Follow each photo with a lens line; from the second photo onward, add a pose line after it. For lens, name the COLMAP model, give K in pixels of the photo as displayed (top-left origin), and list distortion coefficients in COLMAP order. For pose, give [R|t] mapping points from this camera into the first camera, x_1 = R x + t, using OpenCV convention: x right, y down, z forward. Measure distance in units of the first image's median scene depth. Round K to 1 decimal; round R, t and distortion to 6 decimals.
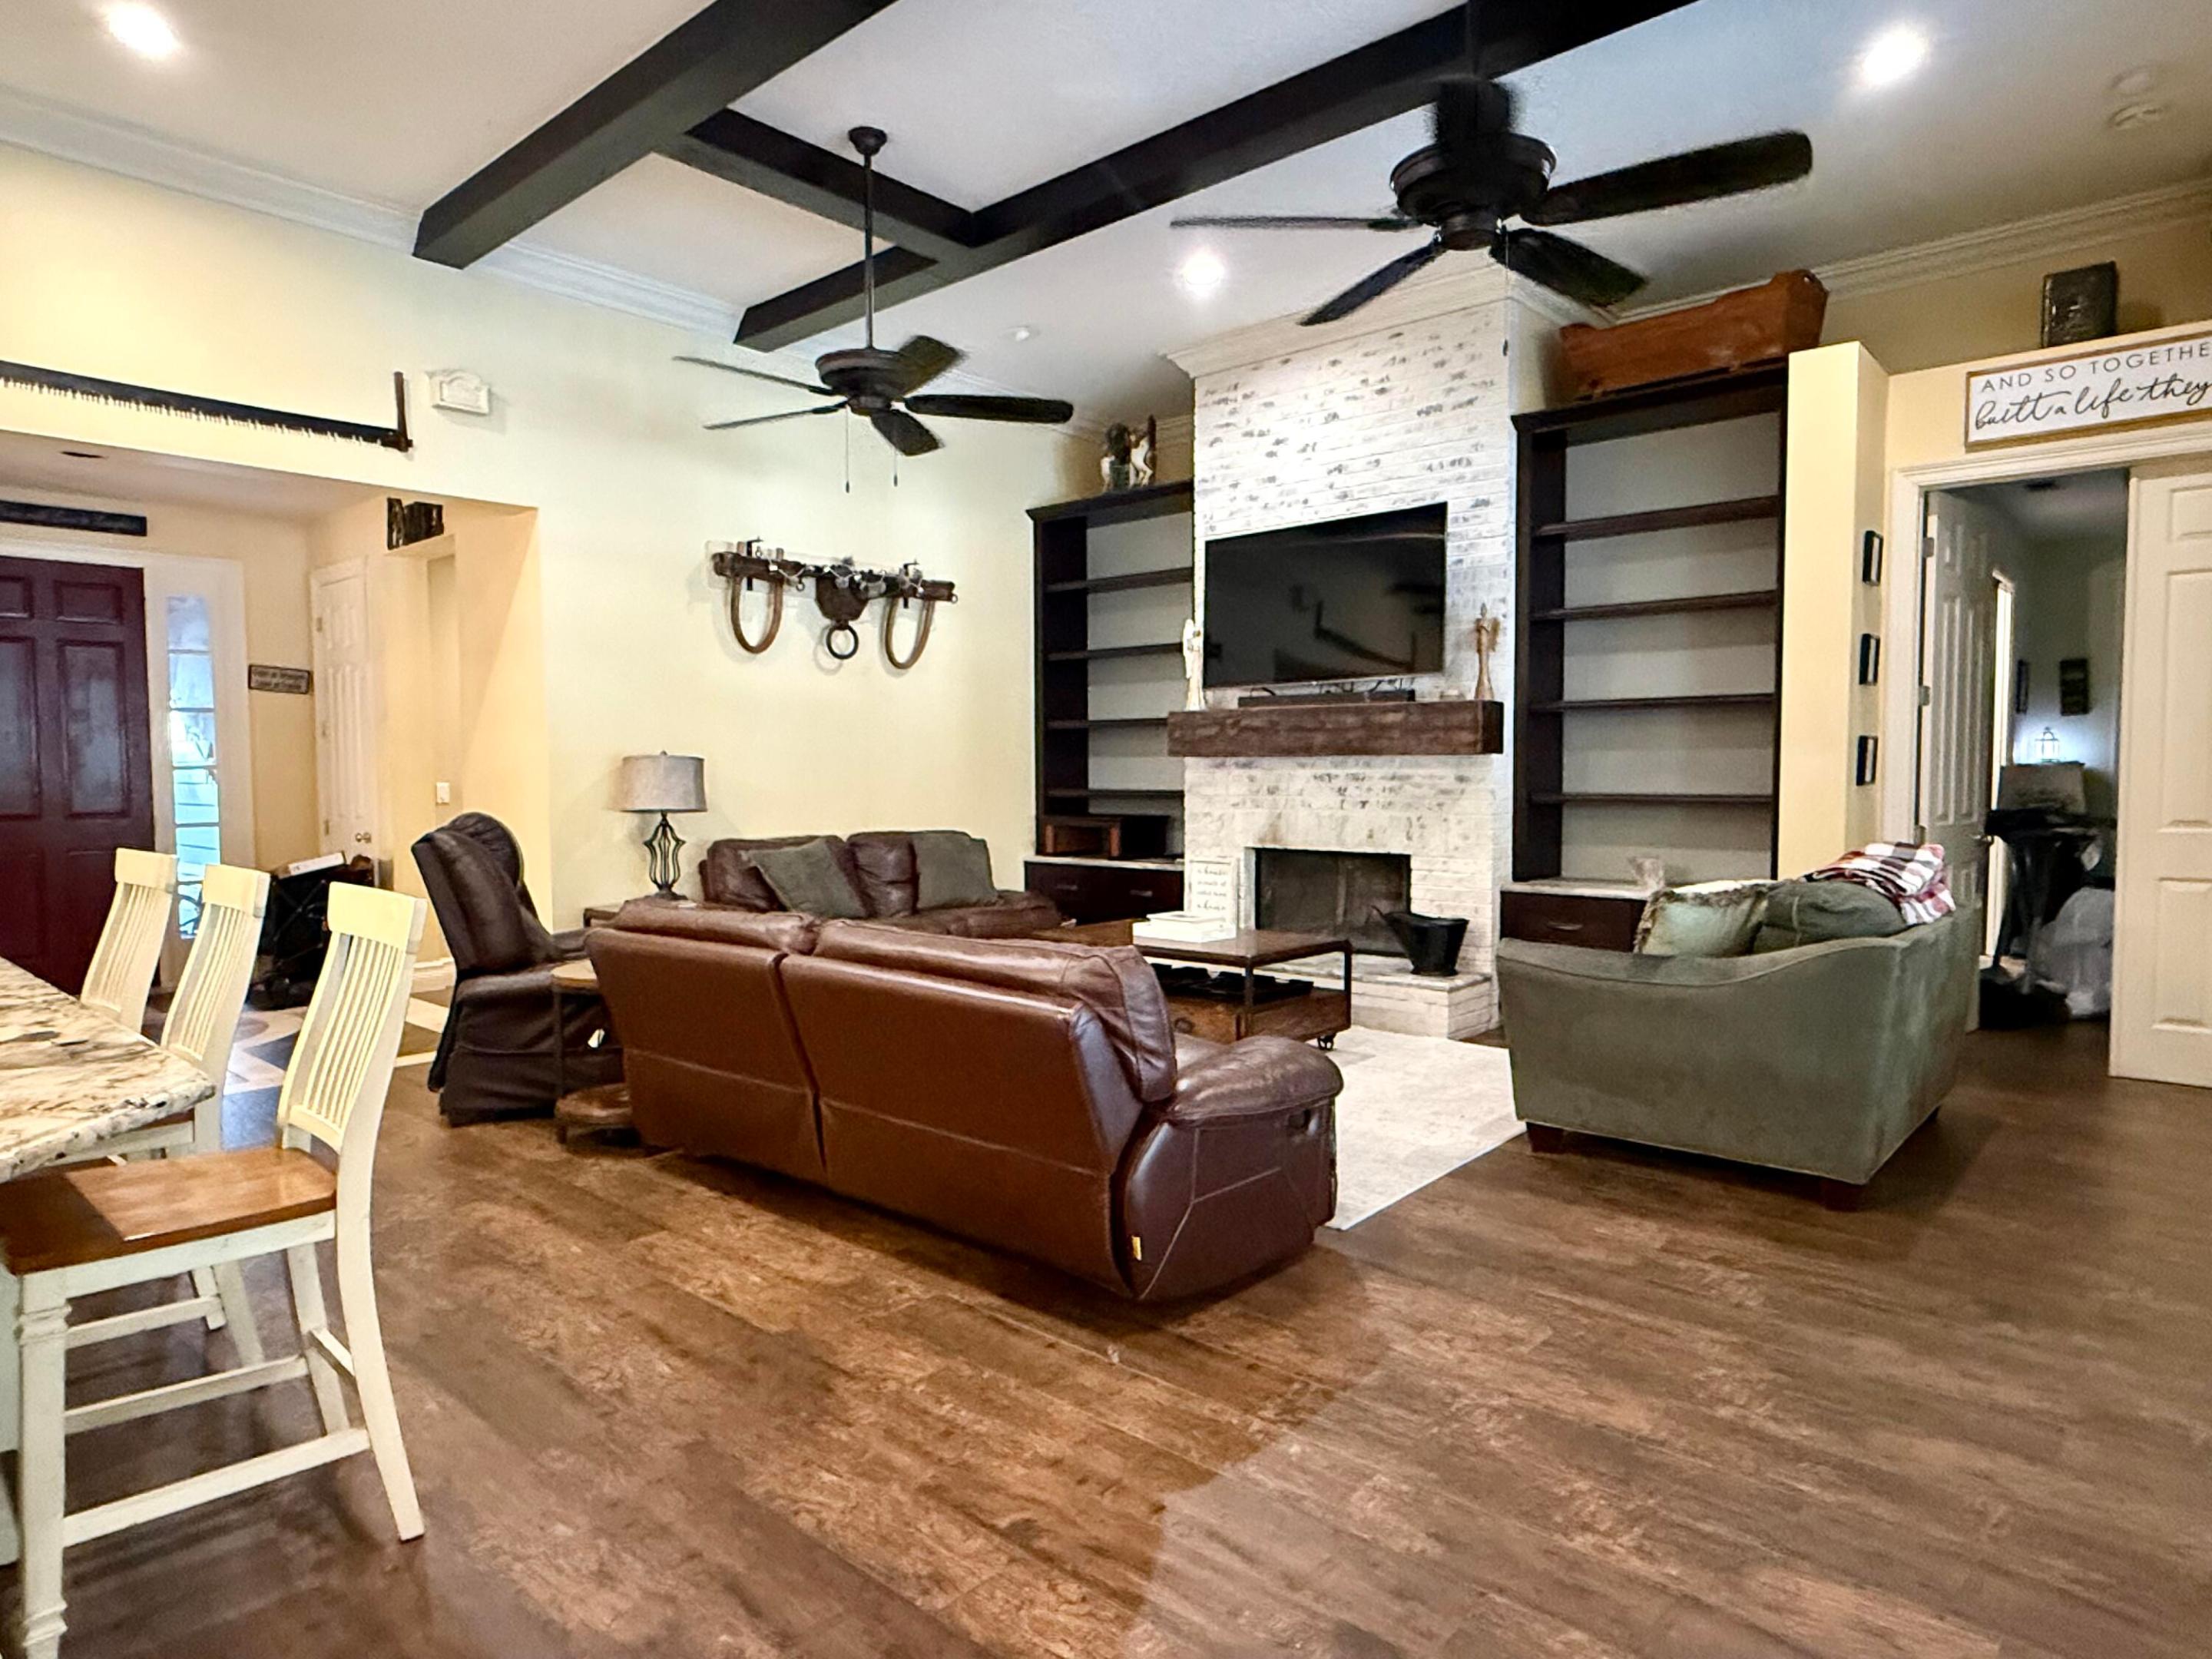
lens RADIAL K [[1296.9, 0, 1103.8], [0, 1296.9, 831.9], [0, 0, 1]] dist [-0.001200, -0.002727]
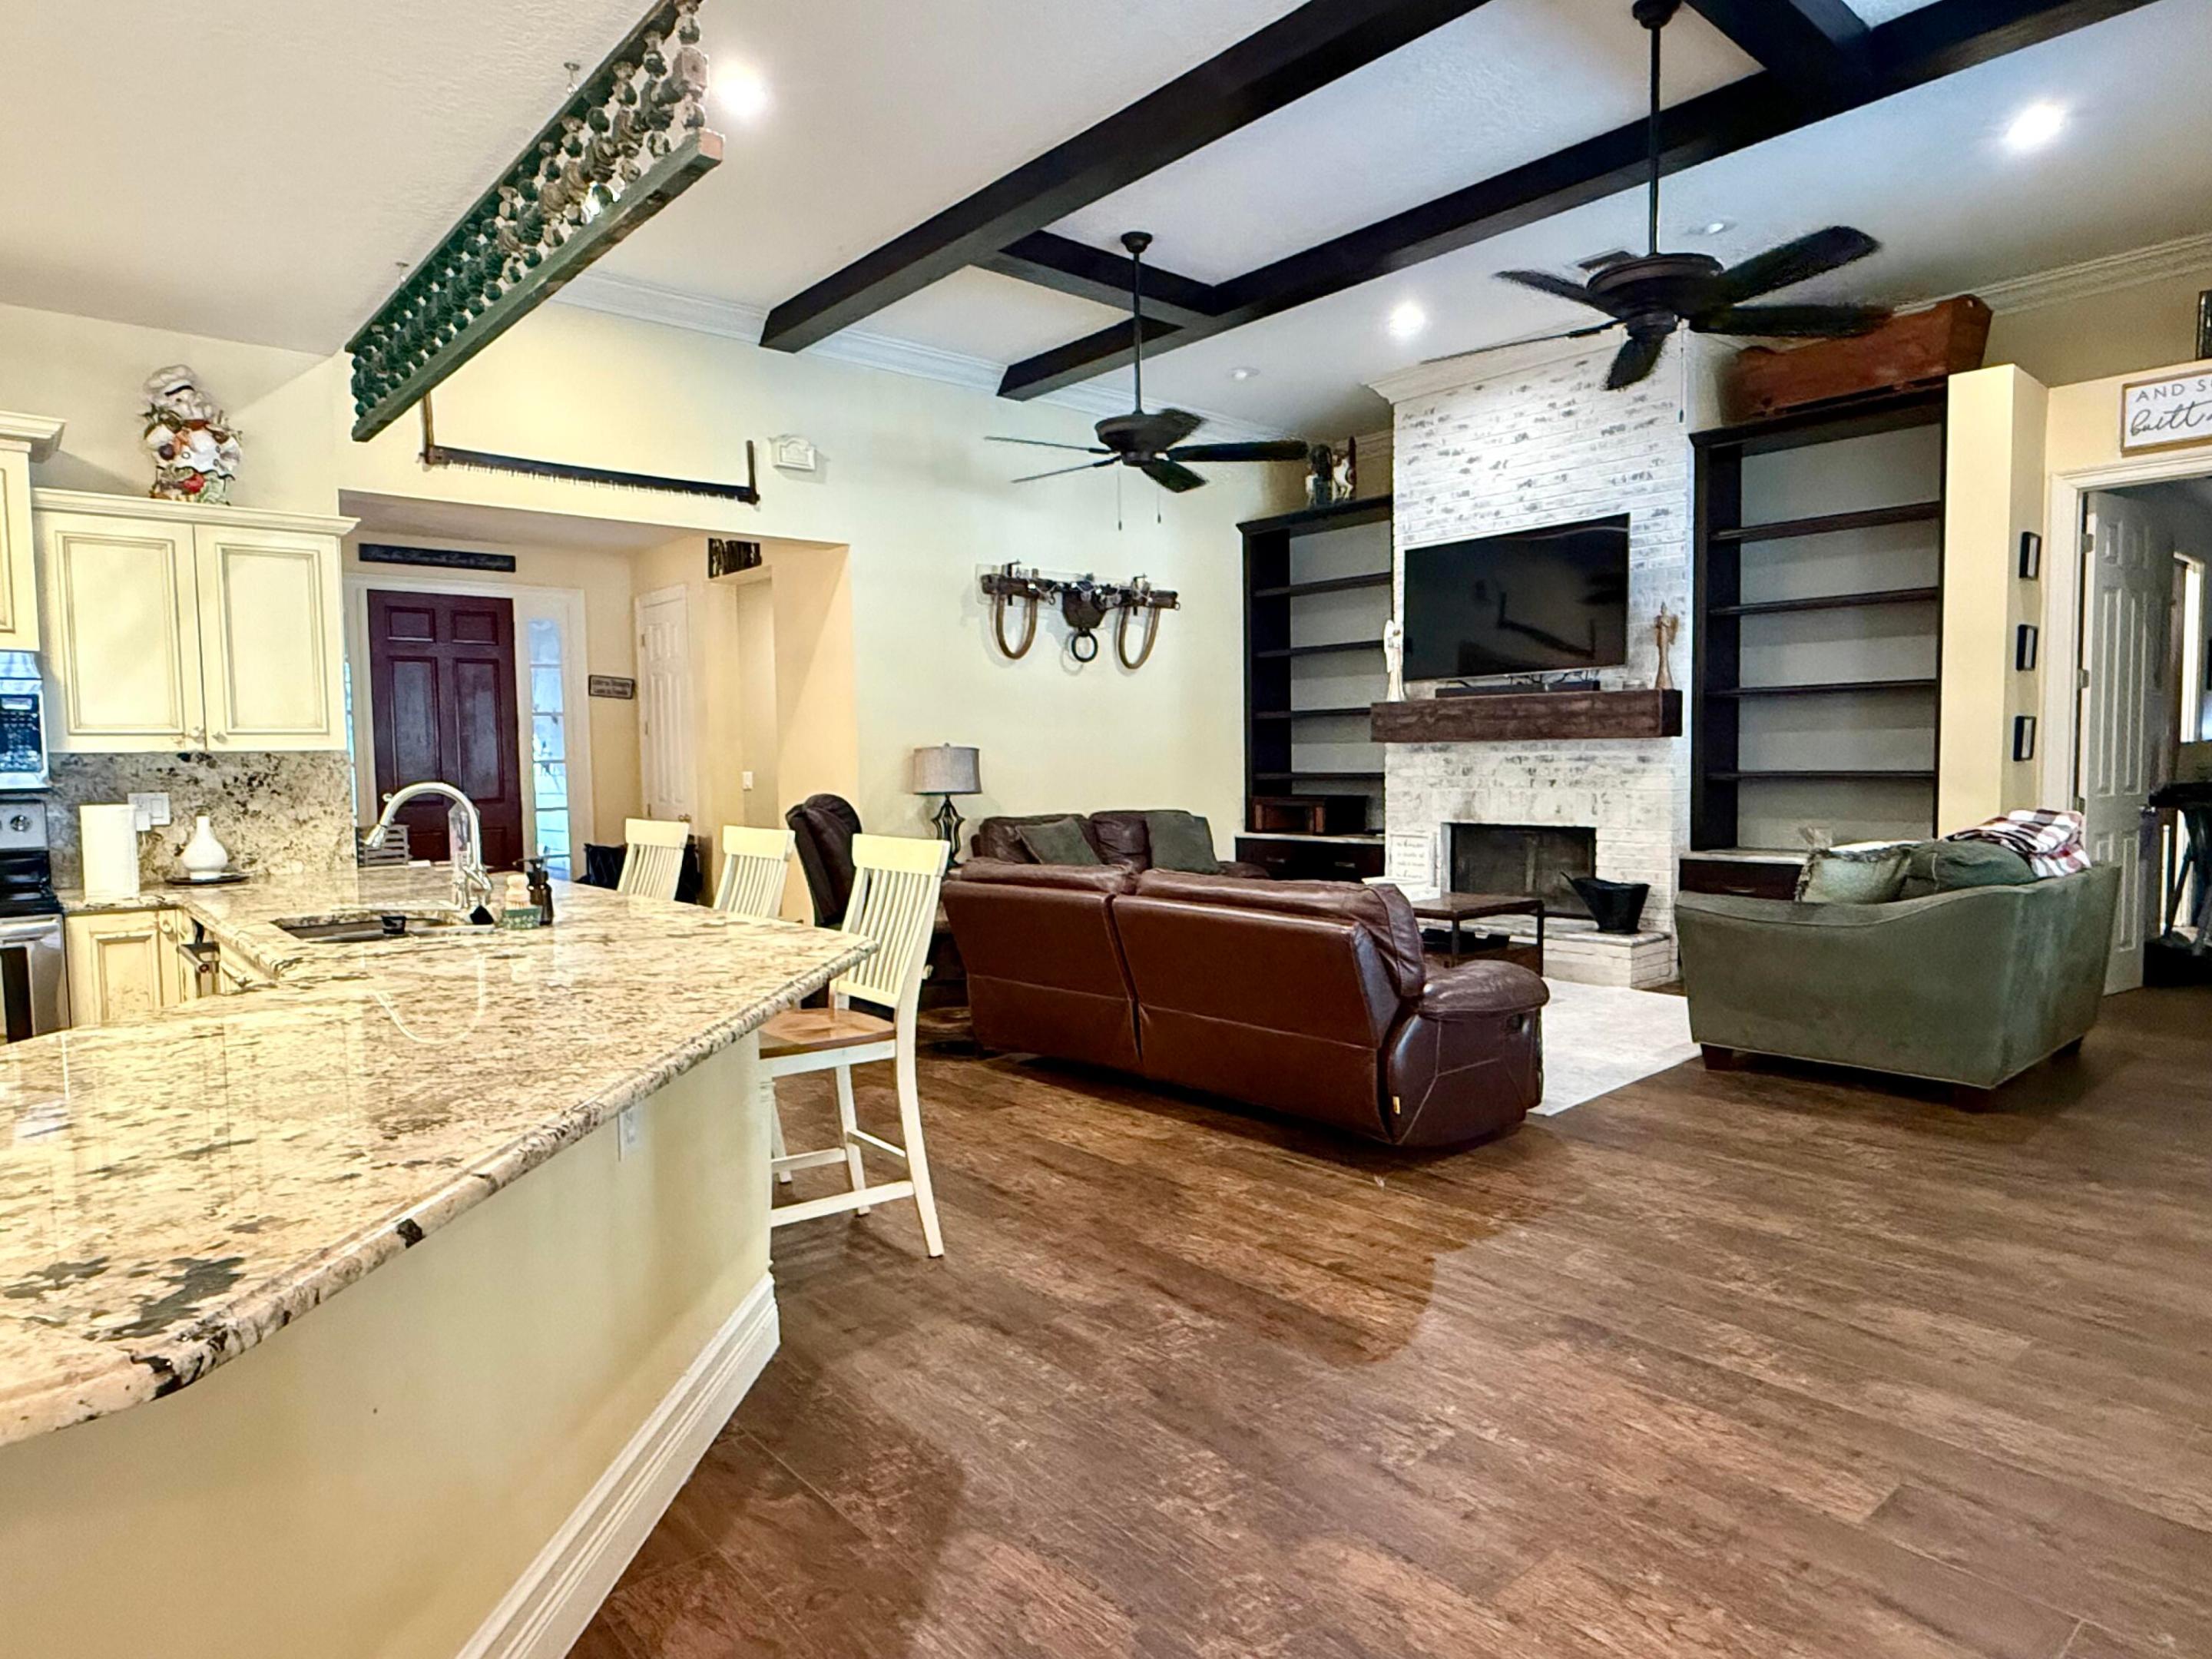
lens RADIAL K [[1296.9, 0, 1099.9], [0, 1296.9, 833.8], [0, 0, 1]] dist [-0.001200, -0.002727]
pose [[0.992122, -0.003487, -0.125224, -0.056825], [0.004851, 0.999932, 0.010583, 0.010520], [0.125178, -0.011107, 0.992072, -0.195391]]
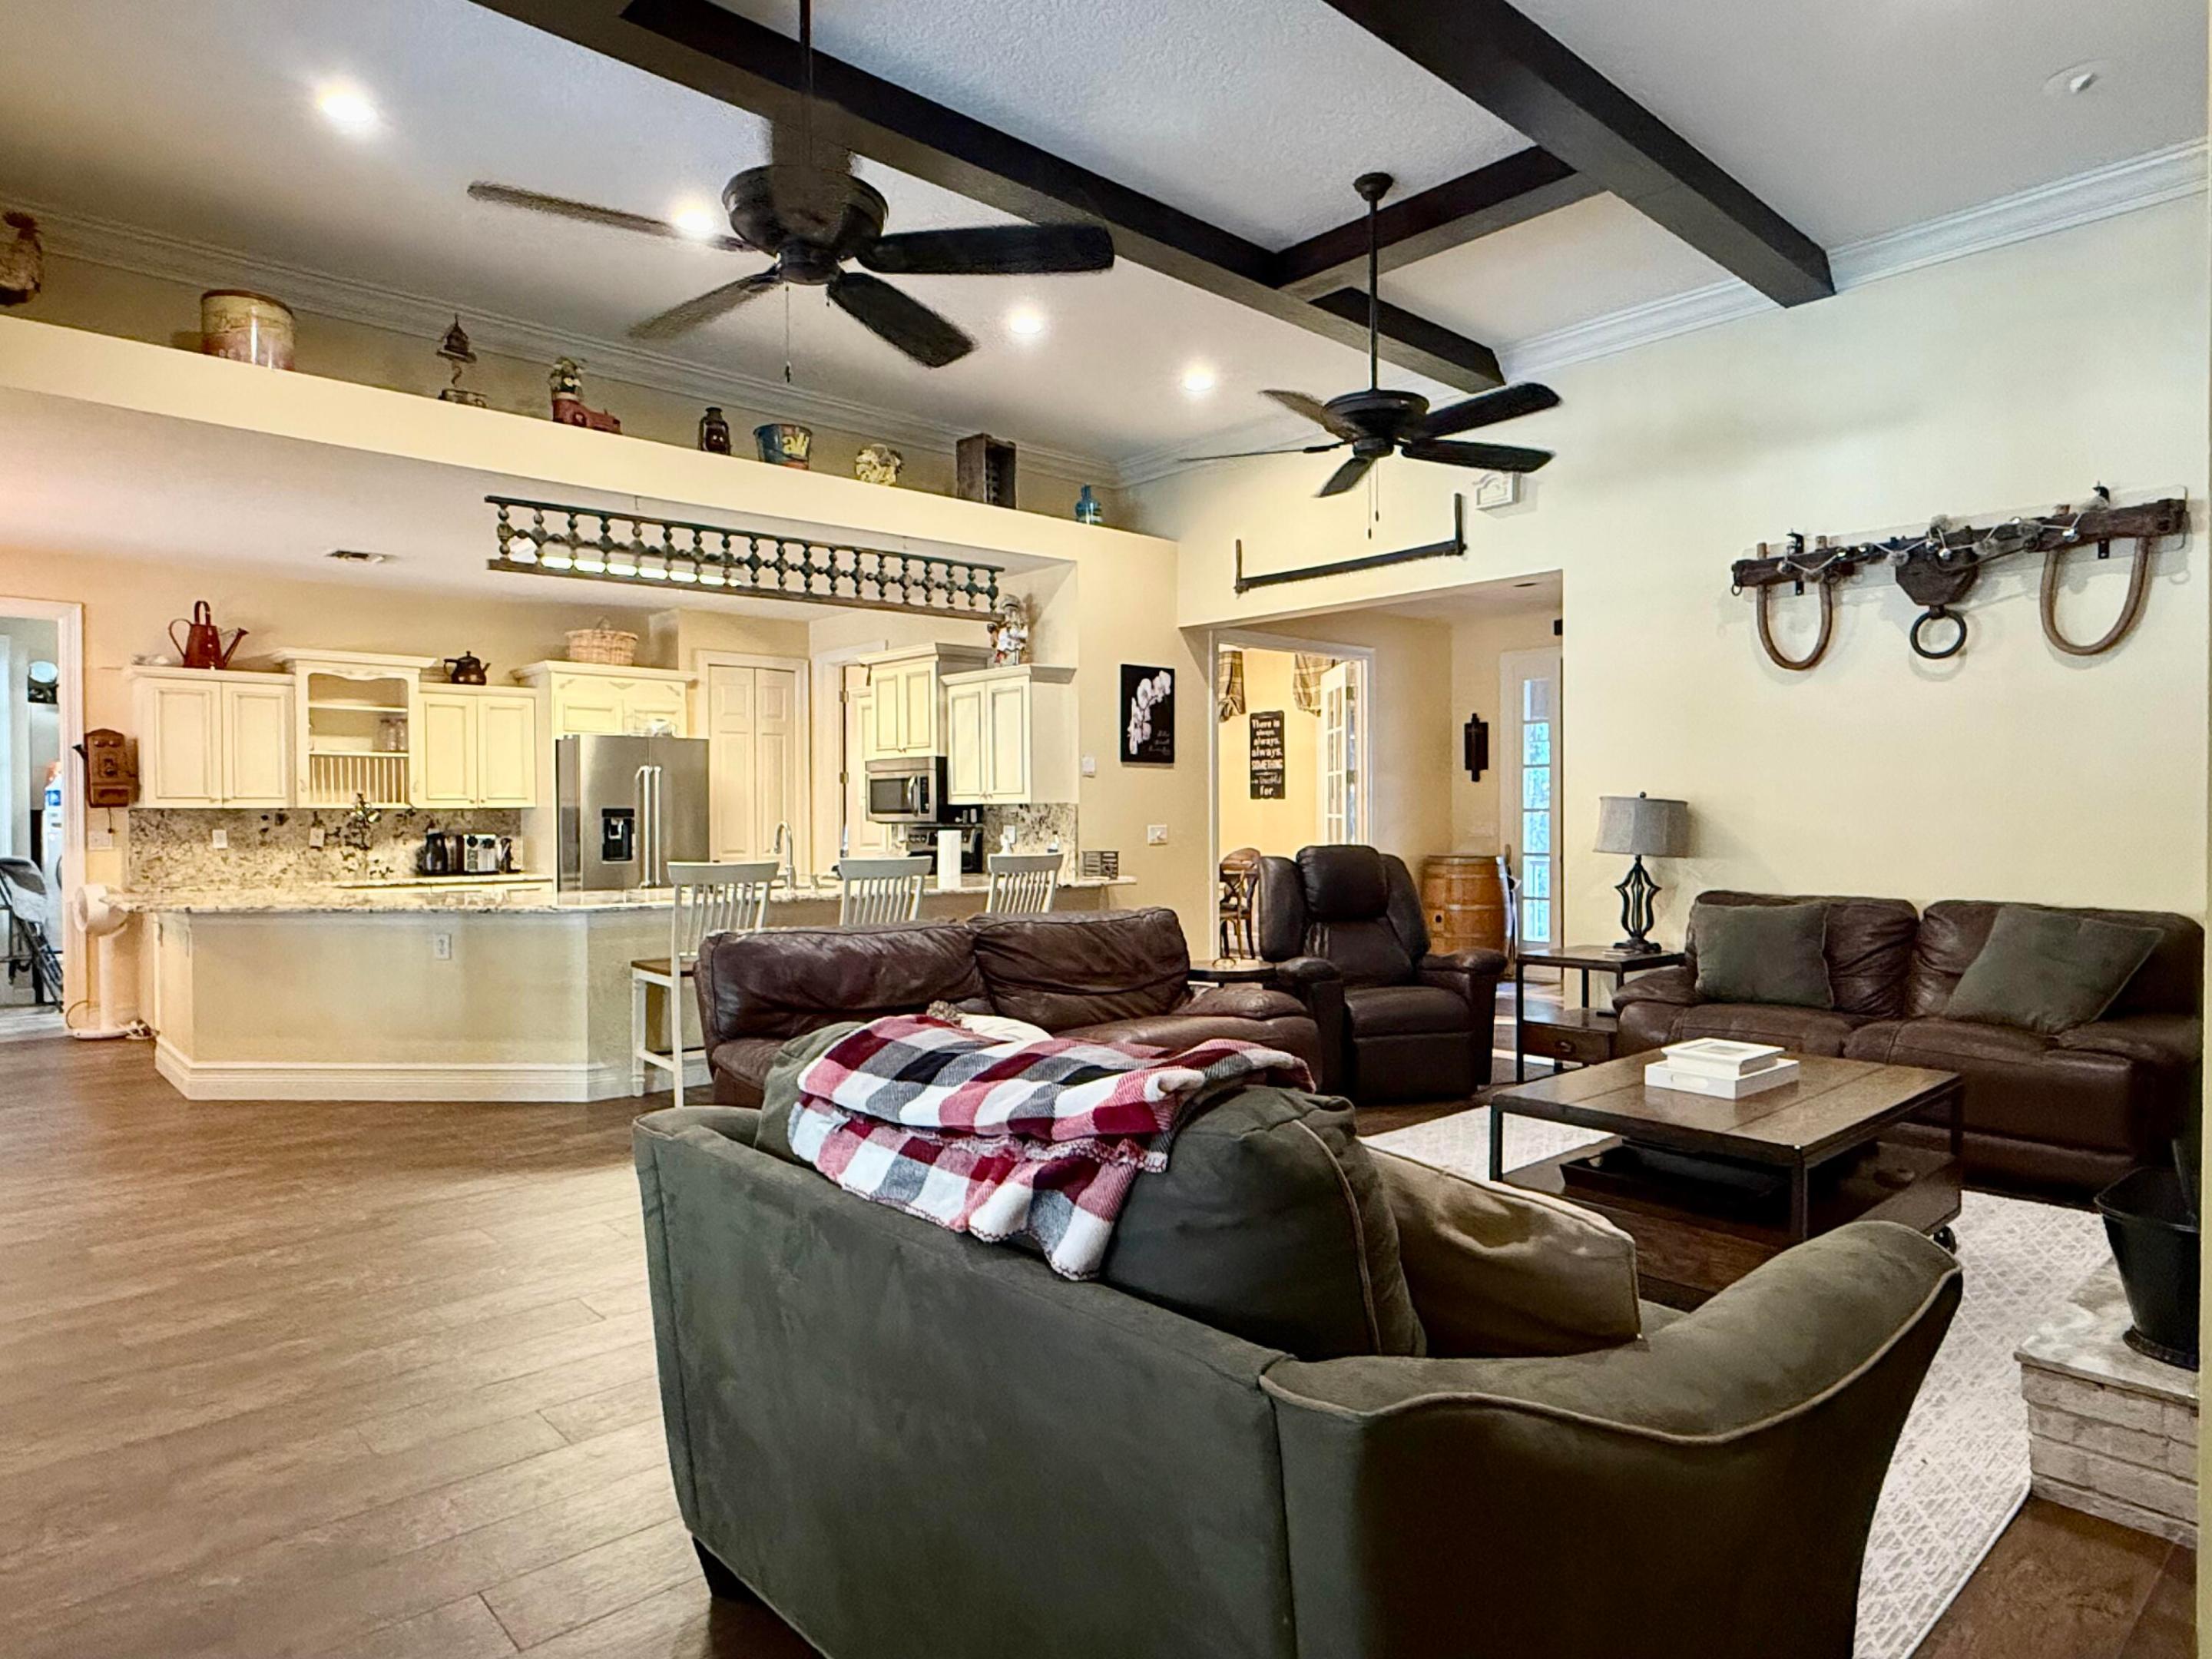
lens RADIAL K [[1296.9, 0, 1095.8], [0, 1296.9, 831.5], [0, 0, 1]] dist [-0.001200, -0.002727]
pose [[-0.102194, 0.018150, -0.994599, 0.739142], [-0.045619, 0.998696, 0.022912, -0.042152], [0.993718, 0.047714, -0.101232, 0.795433]]
